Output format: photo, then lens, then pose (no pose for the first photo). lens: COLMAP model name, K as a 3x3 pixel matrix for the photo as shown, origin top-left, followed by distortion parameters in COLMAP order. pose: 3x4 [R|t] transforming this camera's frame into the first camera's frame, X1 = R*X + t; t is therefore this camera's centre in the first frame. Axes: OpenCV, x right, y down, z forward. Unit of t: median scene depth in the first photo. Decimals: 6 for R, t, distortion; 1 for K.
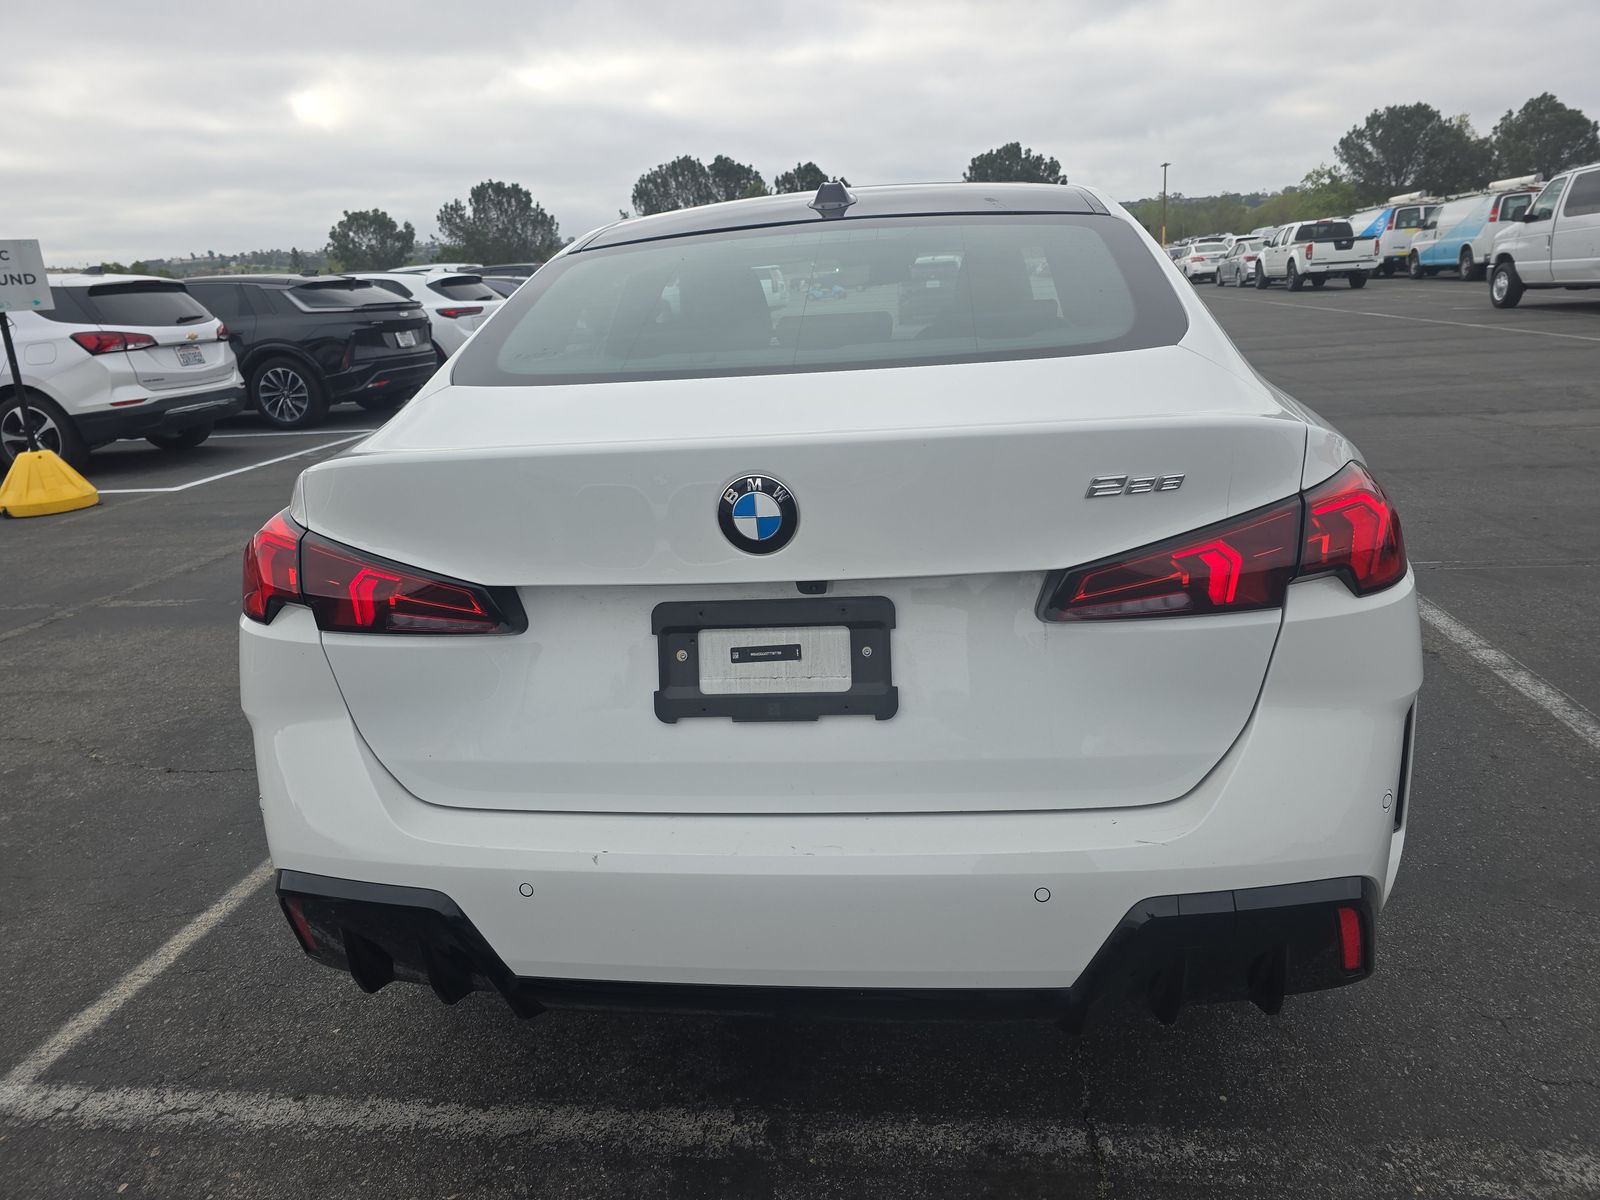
lens RADIAL K [[1056.9, 0, 810.1], [0, 1056.9, 601.7], [0, 0, 1]] dist [0.043823, -0.036503]
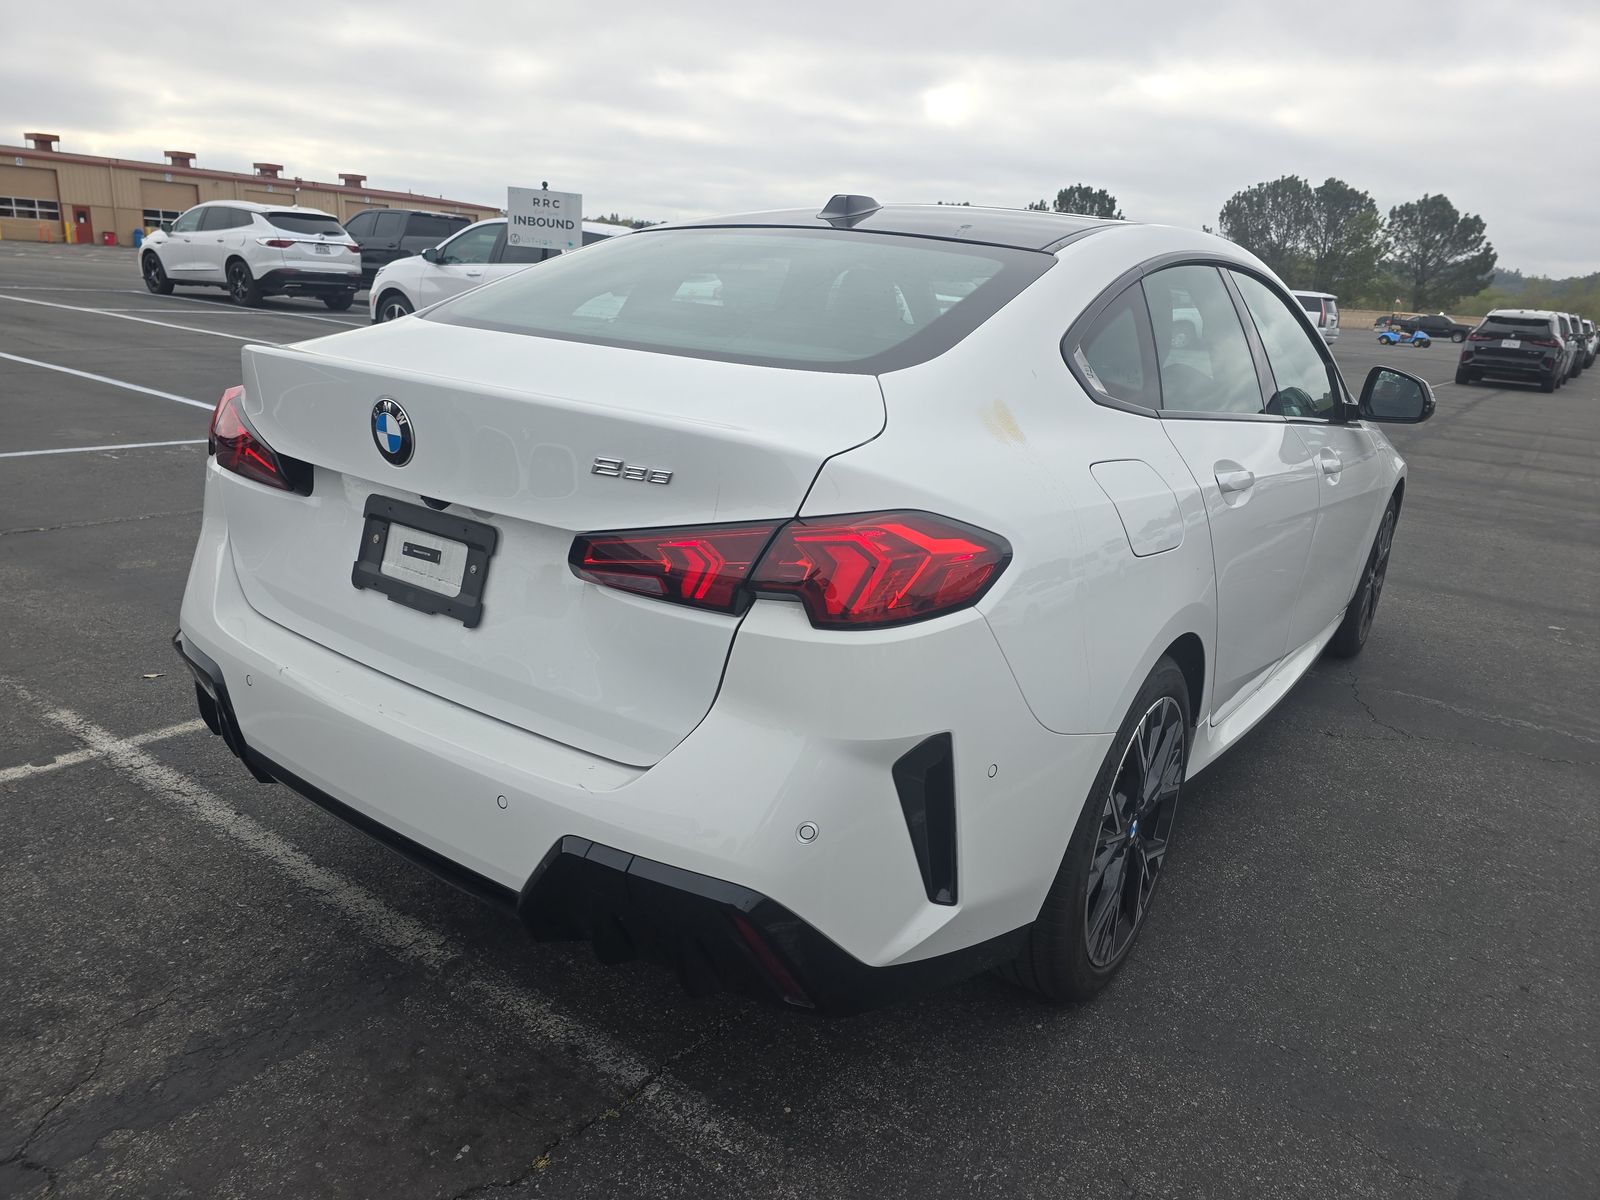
lens RADIAL K [[1056.9, 0, 810.1], [0, 1056.9, 601.7], [0, 0, 1]] dist [0.043823, -0.036503]
pose [[0.869800, 0.256867, -0.421268, 0.632890], [-0.258933, 0.964416, 0.053427, -0.056067], [0.420002, 0.062610, 0.905361, 0.052161]]
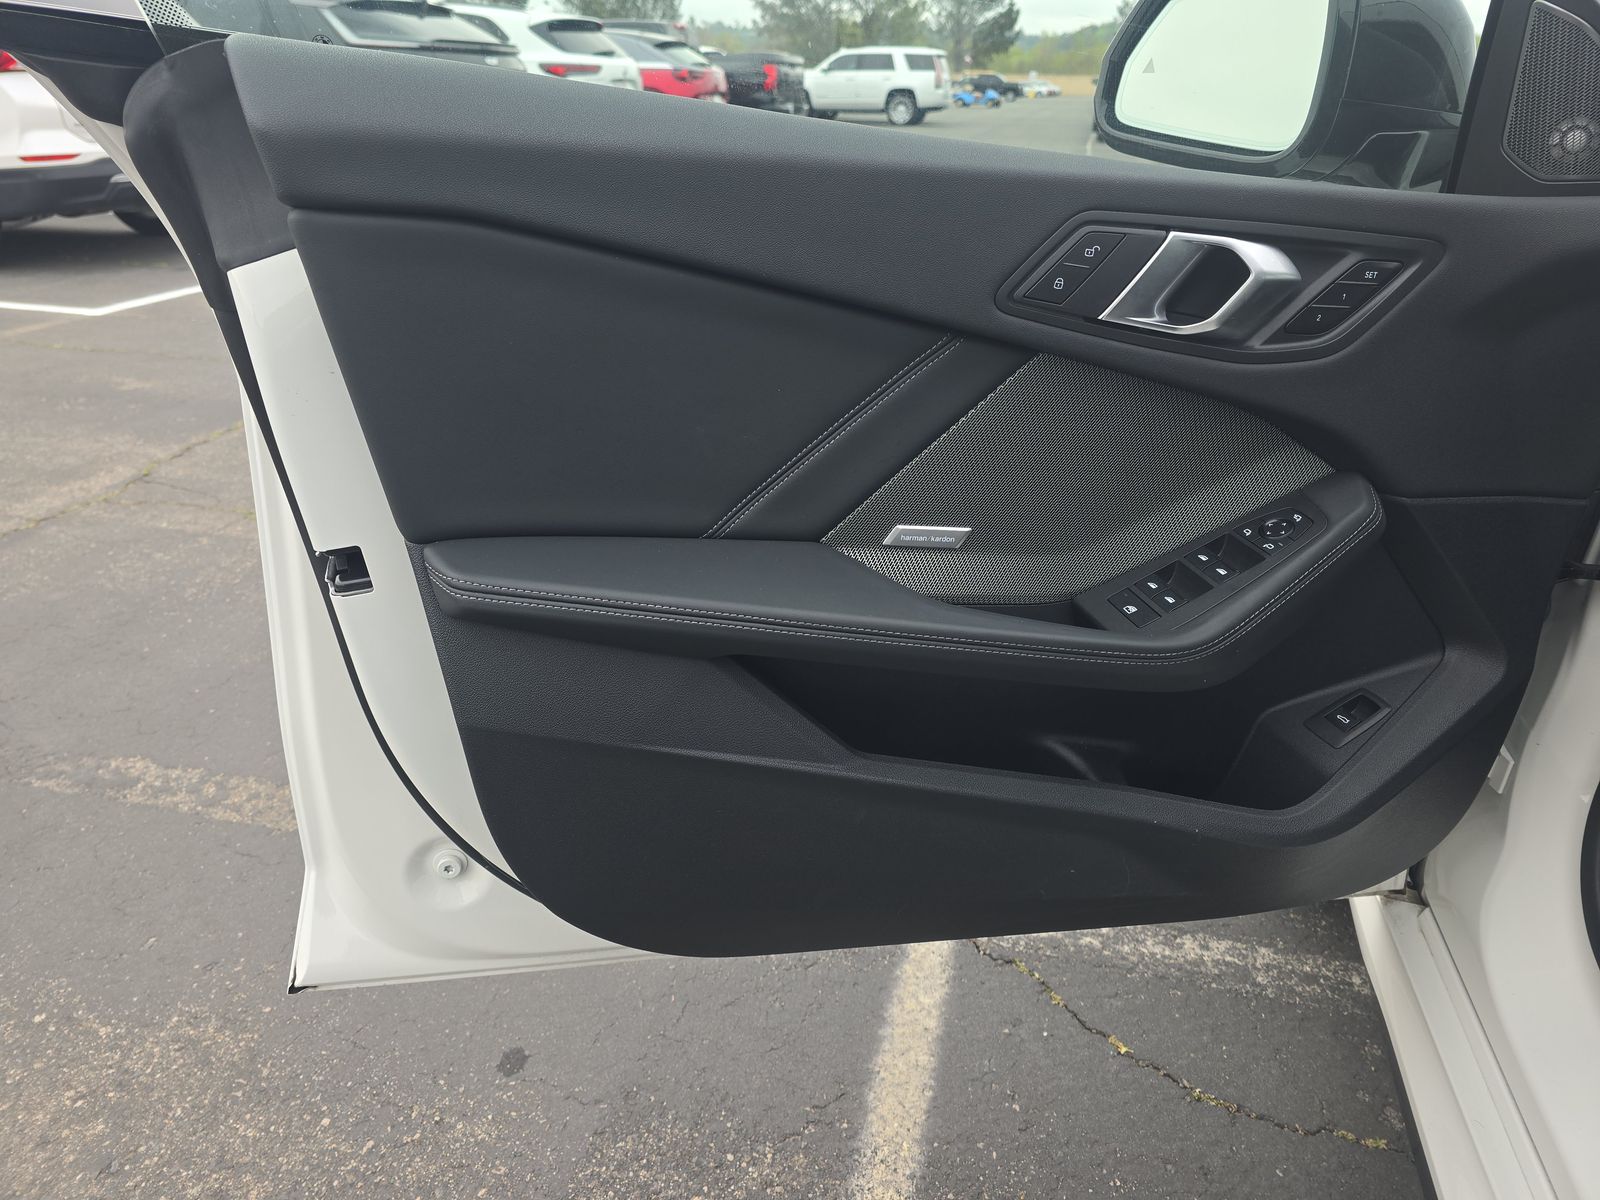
lens RADIAL K [[1056.9, 0, 810.1], [0, 1056.9, 601.7], [0, 0, 1]] dist [0.043823, -0.036503]
pose [[0.990651, 0.120743, -0.063496, -0.600654], [-0.109189, 0.980805, 0.161551, -0.404725], [0.081783, -0.153107, 0.984820, 1.882477]]
